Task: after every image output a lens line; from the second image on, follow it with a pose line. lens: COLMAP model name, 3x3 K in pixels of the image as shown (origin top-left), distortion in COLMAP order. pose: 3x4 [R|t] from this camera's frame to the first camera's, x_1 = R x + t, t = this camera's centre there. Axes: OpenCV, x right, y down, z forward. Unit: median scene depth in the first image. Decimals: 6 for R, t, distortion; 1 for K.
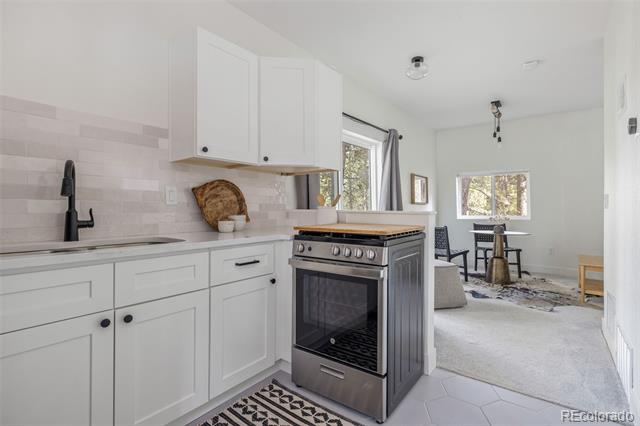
lens RADIAL K [[313.6, 0, 321.7], [0, 313.6, 208.6], [0, 0, 1]] dist [0.003876, -0.000273]
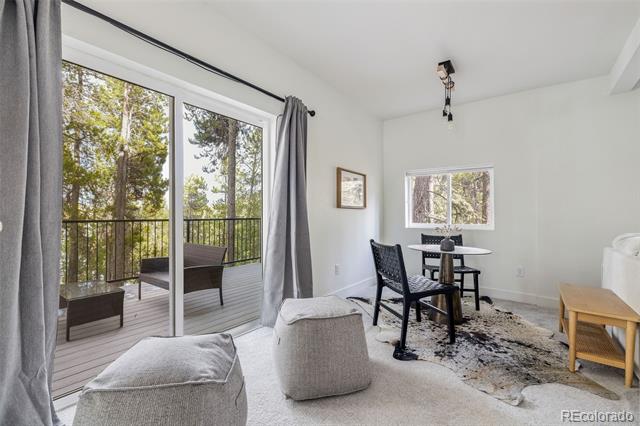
lens RADIAL K [[270.3, 0, 319.1], [0, 270.3, 214.3], [0, 0, 1]] dist [-0.001638, 0.000399]
pose [[0.999847, 0.016218, -0.006553, 0.260407], [-0.016186, 0.999858, 0.004789, -0.001319], [0.006630, -0.004682, 0.999967, 0.365062]]
